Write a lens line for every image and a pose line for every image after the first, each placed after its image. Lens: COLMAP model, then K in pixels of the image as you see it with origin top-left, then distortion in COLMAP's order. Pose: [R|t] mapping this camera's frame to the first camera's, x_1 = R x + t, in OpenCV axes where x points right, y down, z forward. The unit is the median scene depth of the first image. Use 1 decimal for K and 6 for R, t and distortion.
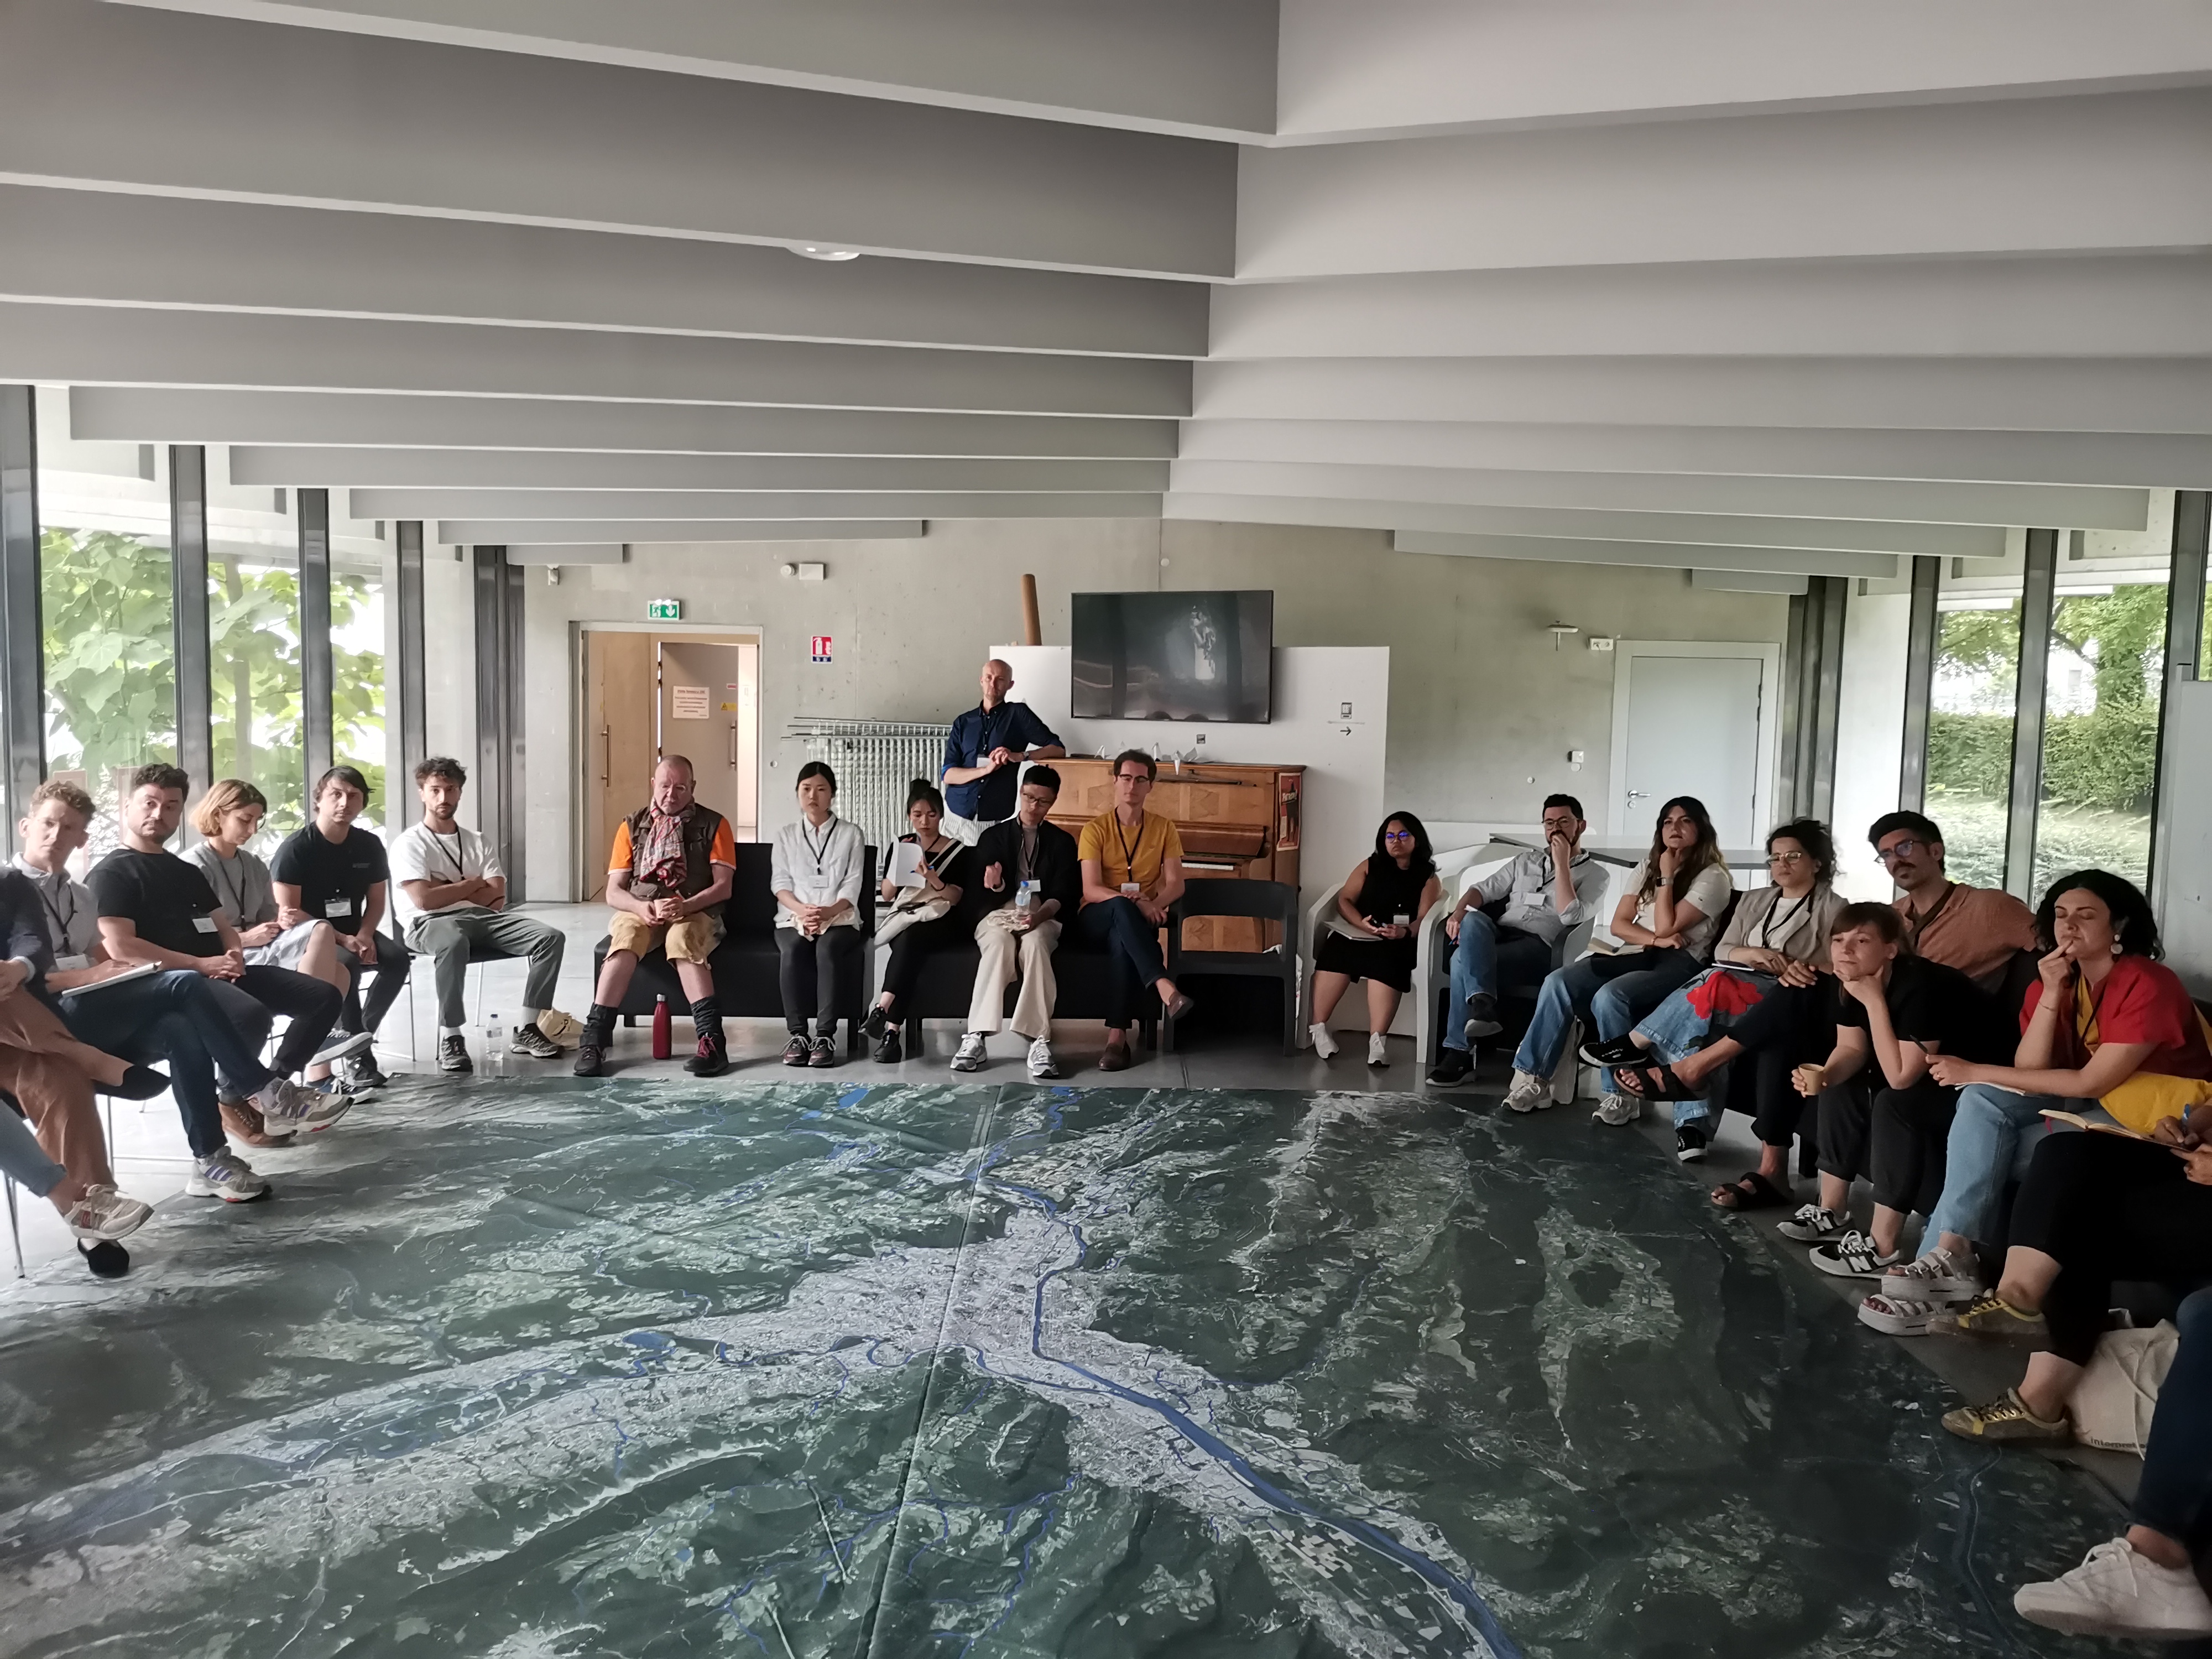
lens RADIAL K [[1695.8, 0, 1106.9], [0, 1695.8, 824.5], [0, 0, 1]] dist [0.051728, -0.043498]
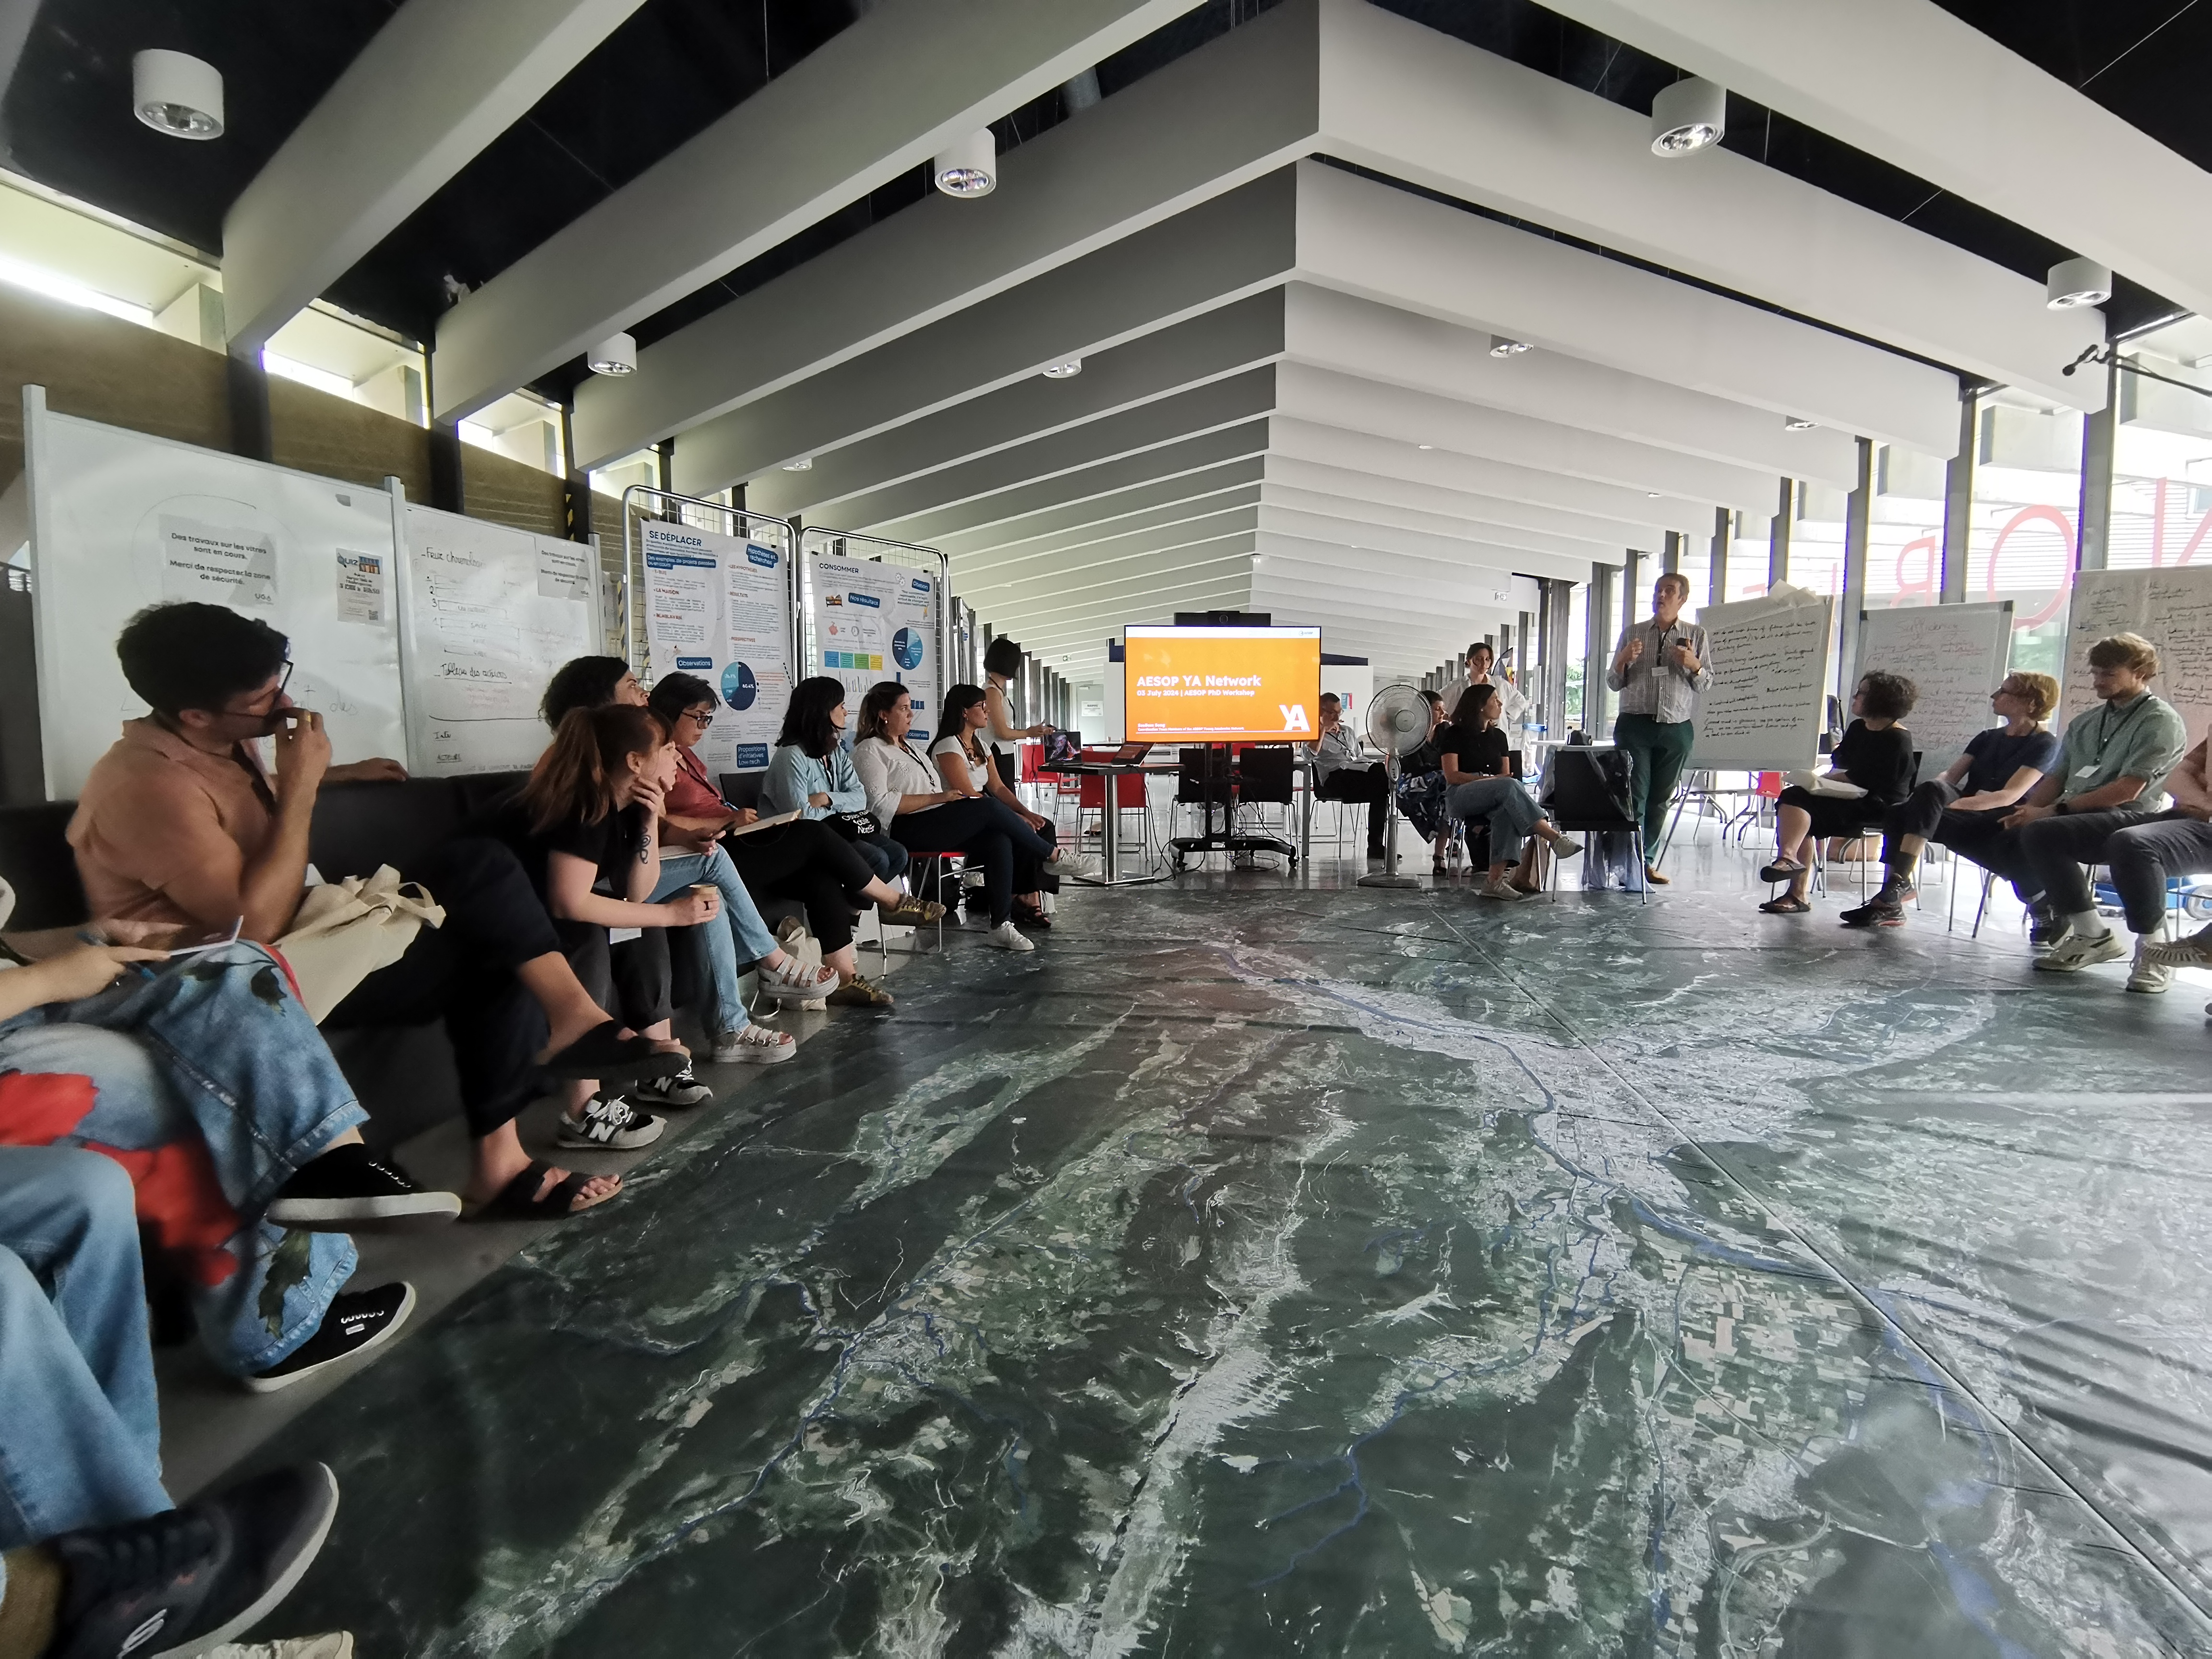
lens RADIAL K [[1106.4, 0, 1104.0], [0, 1106.4, 834.9], [0, 0, 1]] dist [0.001500, -0.009483]
pose [[-0.992835, -0.020647, 0.117697, 0.129411], [0.000435, 0.984329, 0.176340, 0.009999], [-0.119493, 0.175127, -0.977268, 1.468158]]
